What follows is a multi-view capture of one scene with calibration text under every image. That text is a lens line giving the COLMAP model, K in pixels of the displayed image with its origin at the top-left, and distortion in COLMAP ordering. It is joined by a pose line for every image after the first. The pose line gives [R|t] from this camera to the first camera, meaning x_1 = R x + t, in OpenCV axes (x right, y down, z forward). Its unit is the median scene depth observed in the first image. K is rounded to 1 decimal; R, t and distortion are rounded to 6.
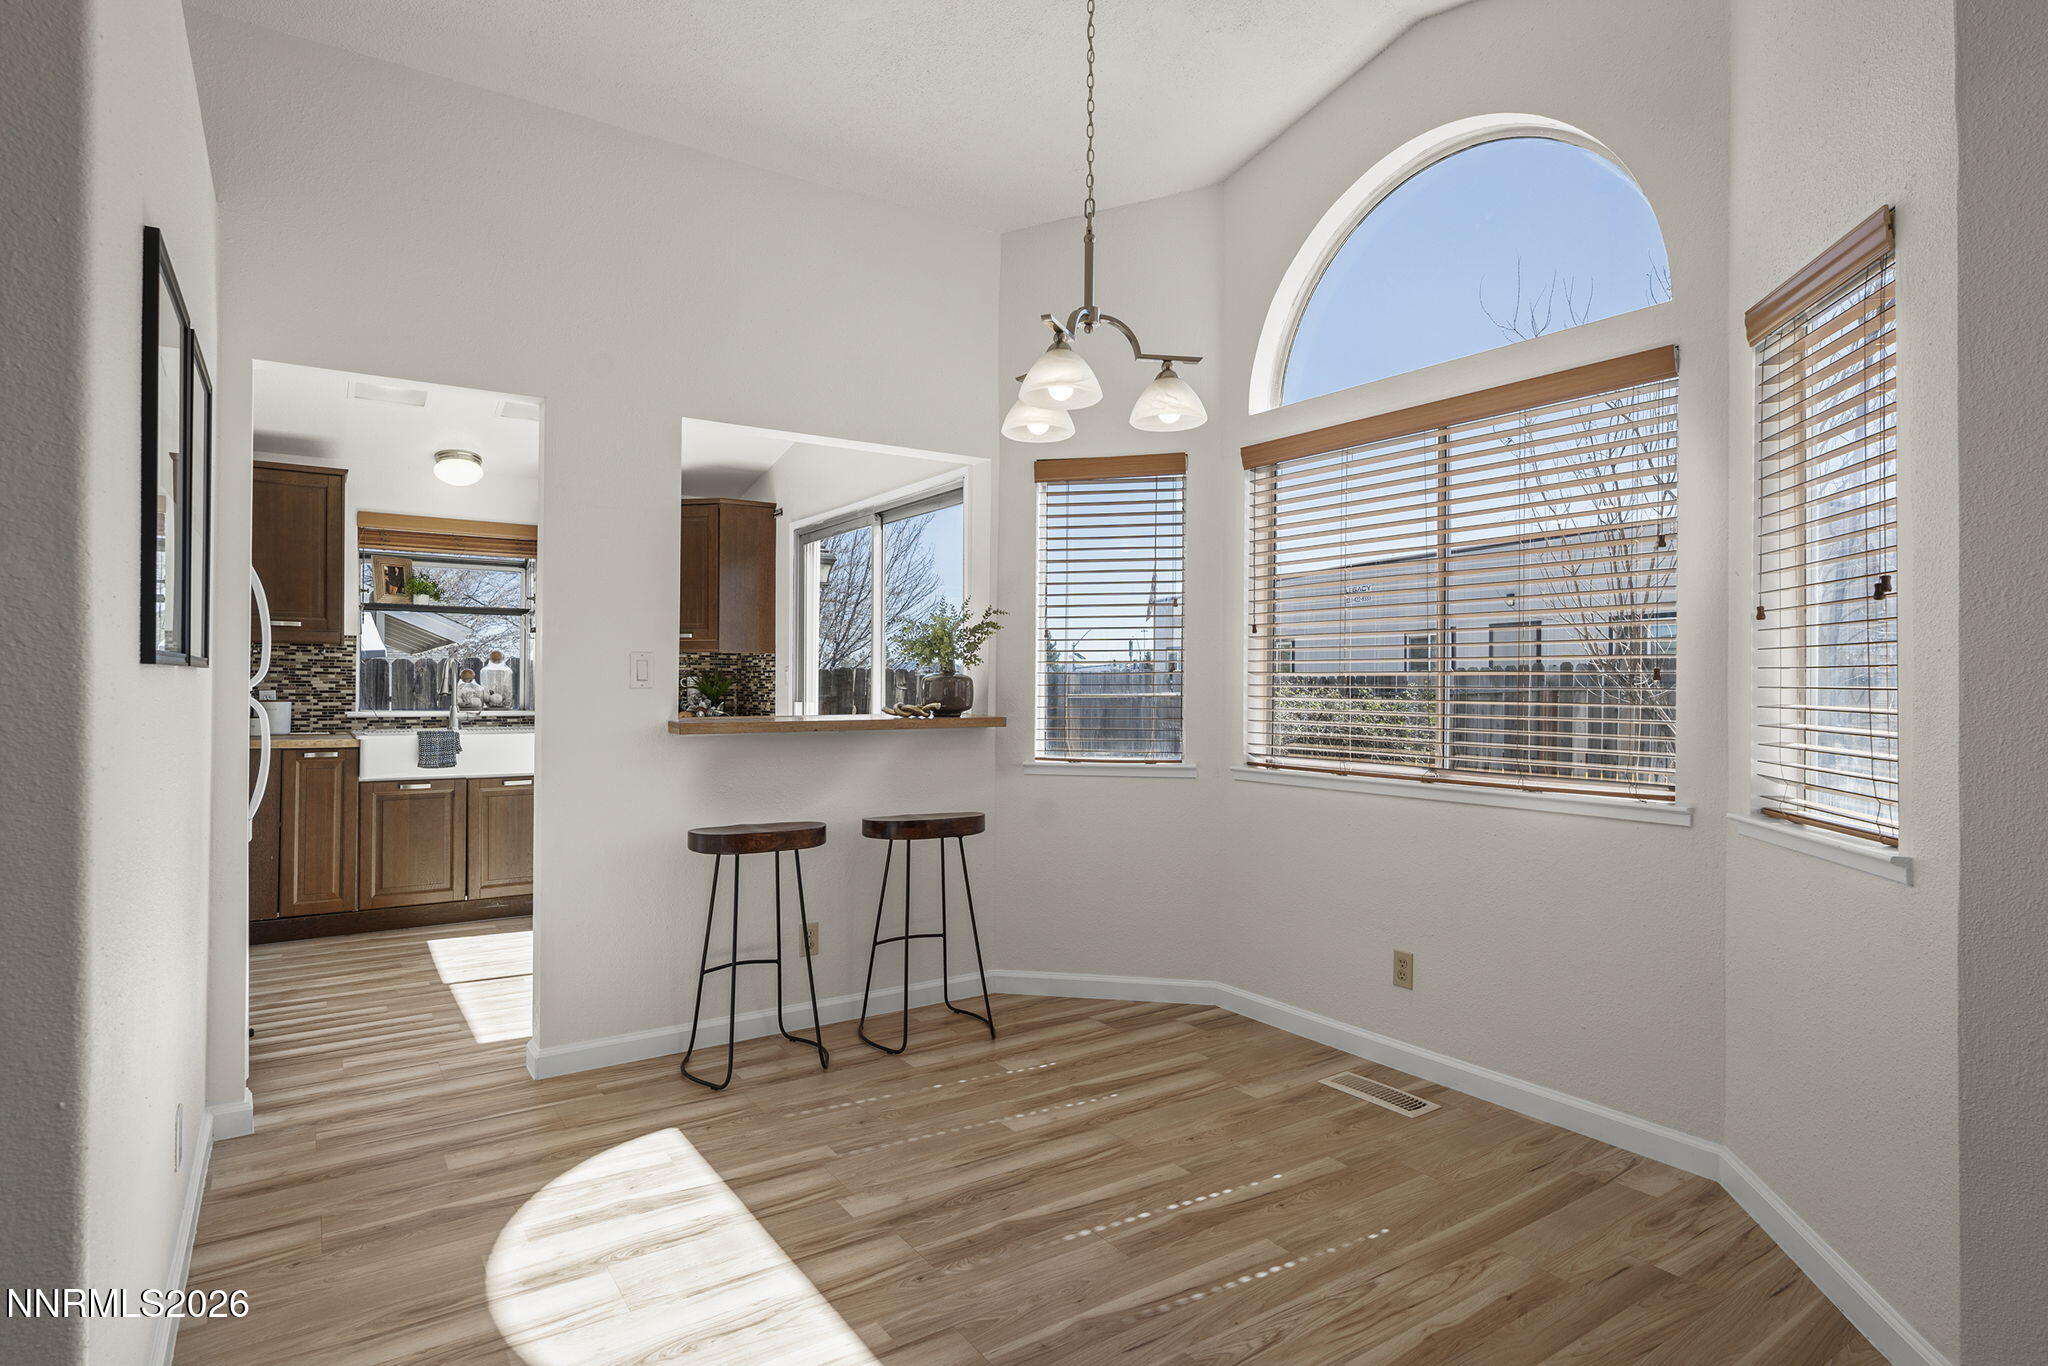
lens RADIAL K [[1082.3, 0, 1018.1], [0, 1082.3, 681.2], [0, 0, 1]] dist [-0.006869, 0.005499]
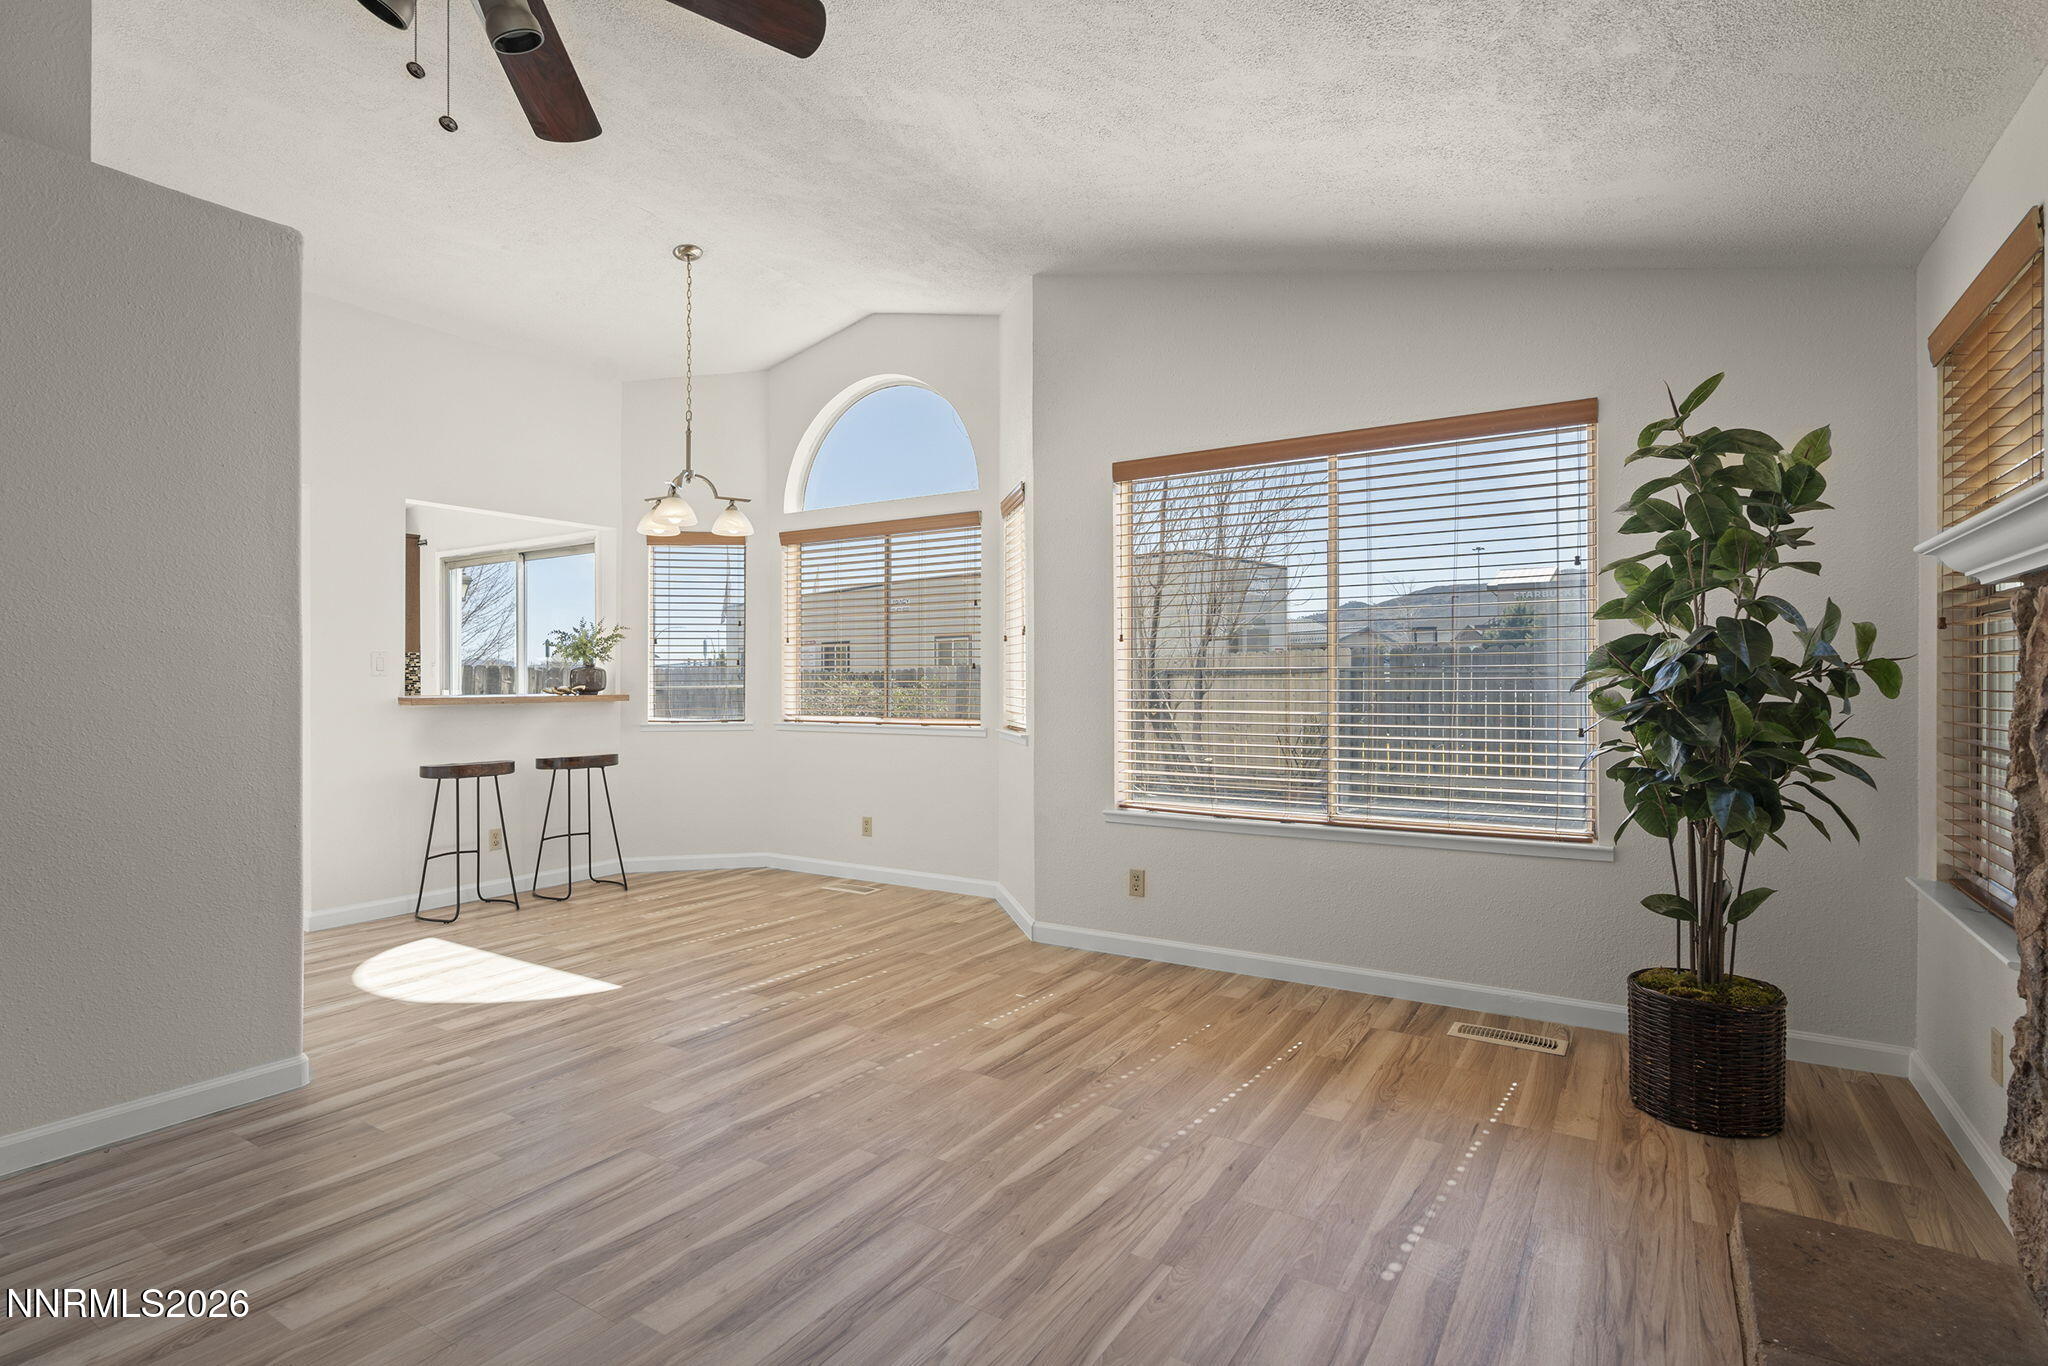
lens RADIAL K [[1004.1, 0, 1025.9], [0, 1004.1, 685.4], [0, 0, 1]] dist [-0.002231, 0.002425]
pose [[0.915890, -0.007110, 0.401367, -0.068164], [0.004300, 0.999960, 0.007901, 0.010747], [-0.401406, -0.005511, 0.915883, -0.561976]]
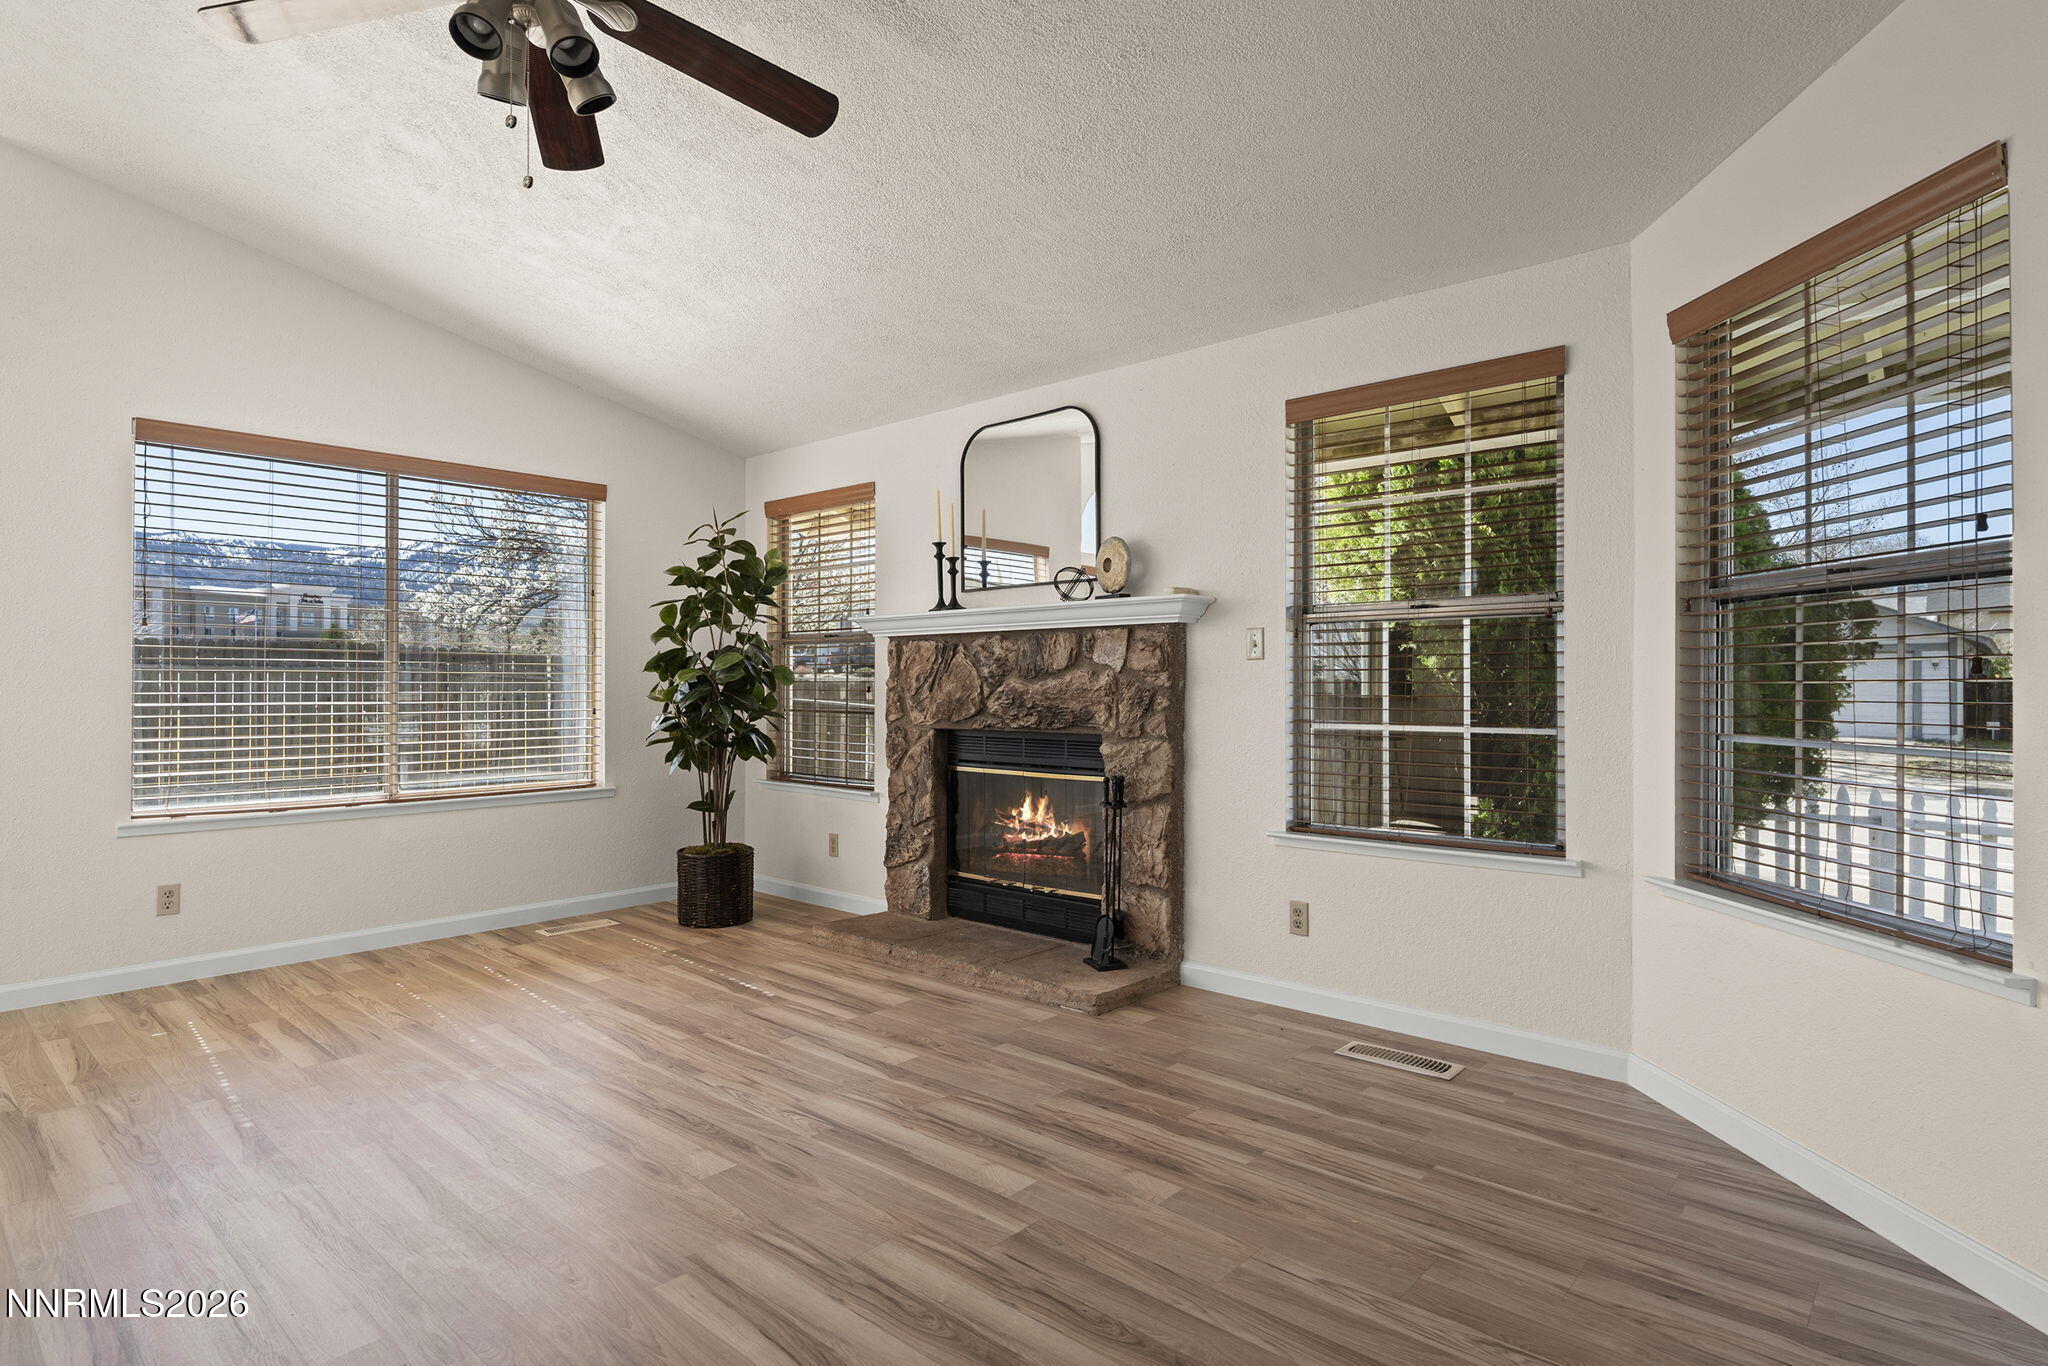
lens RADIAL K [[1082.3, 0, 1037.3], [0, 1082.3, 678.4], [0, 0, 1]] dist [-0.006869, 0.005499]
pose [[-0.256543, -0.000035, 0.966533, -0.693530], [-0.006896, 0.999975, -0.001794, 0.016750], [-0.966508, -0.007126, -0.256536, -0.182560]]
